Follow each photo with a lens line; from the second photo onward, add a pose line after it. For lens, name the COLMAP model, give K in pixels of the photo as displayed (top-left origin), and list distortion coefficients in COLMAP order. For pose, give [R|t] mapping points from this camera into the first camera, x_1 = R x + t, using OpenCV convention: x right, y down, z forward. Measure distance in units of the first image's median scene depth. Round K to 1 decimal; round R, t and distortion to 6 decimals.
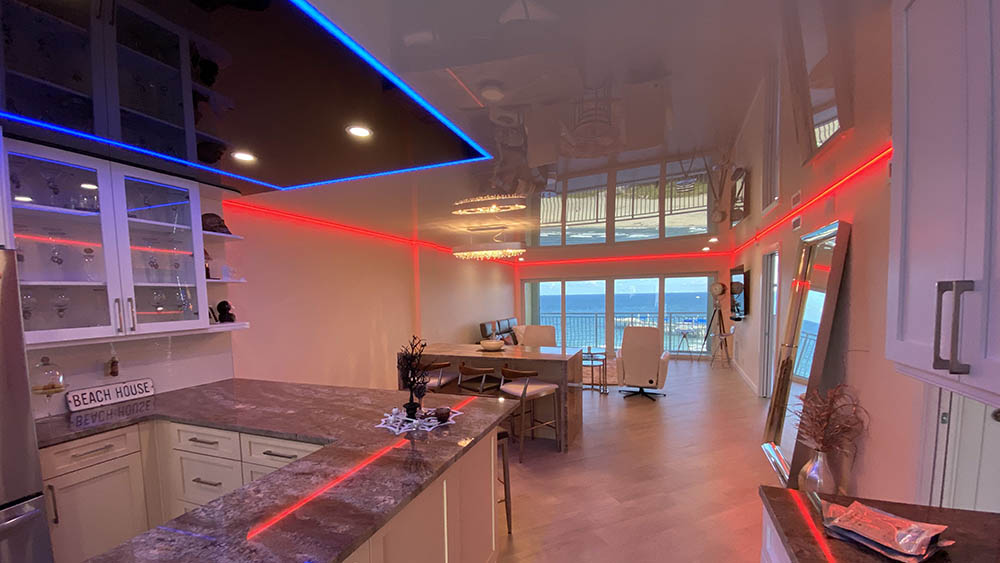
lens RADIAL K [[405.8, 0, 500.0], [0, 405.8, 281.5], [0, 0, 1]] dist [0.000250, 0.000047]
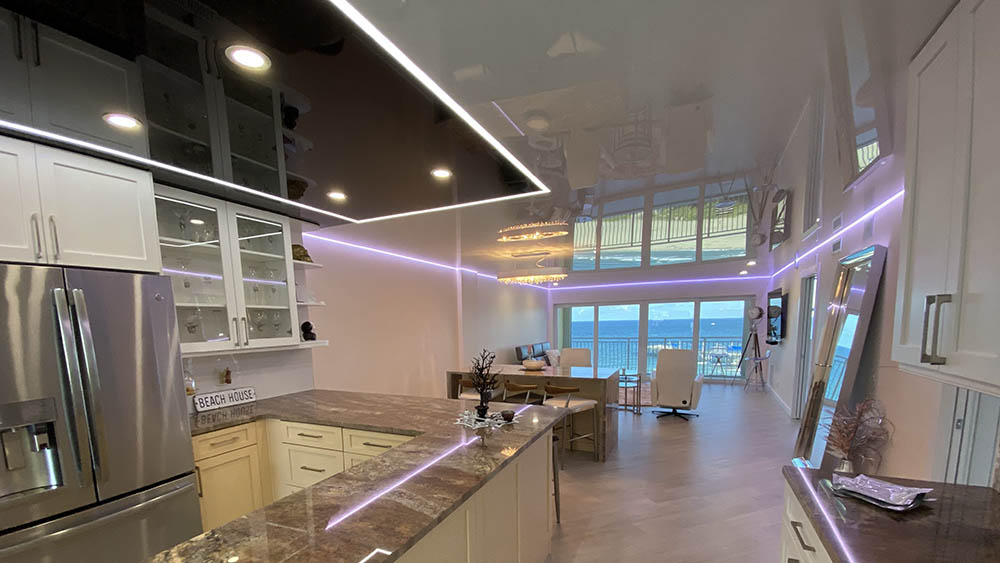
lens RADIAL K [[413.5, 0, 501.0], [0, 413.5, 335.3], [0, 0, 1]] dist [-0.000248, -0.000290]
pose [[0.998312, 0.000909, -0.058079, -0.053413], [0.002928, 0.997819, 0.065943, 0.009106], [0.058012, -0.066002, 0.996132, -0.104927]]
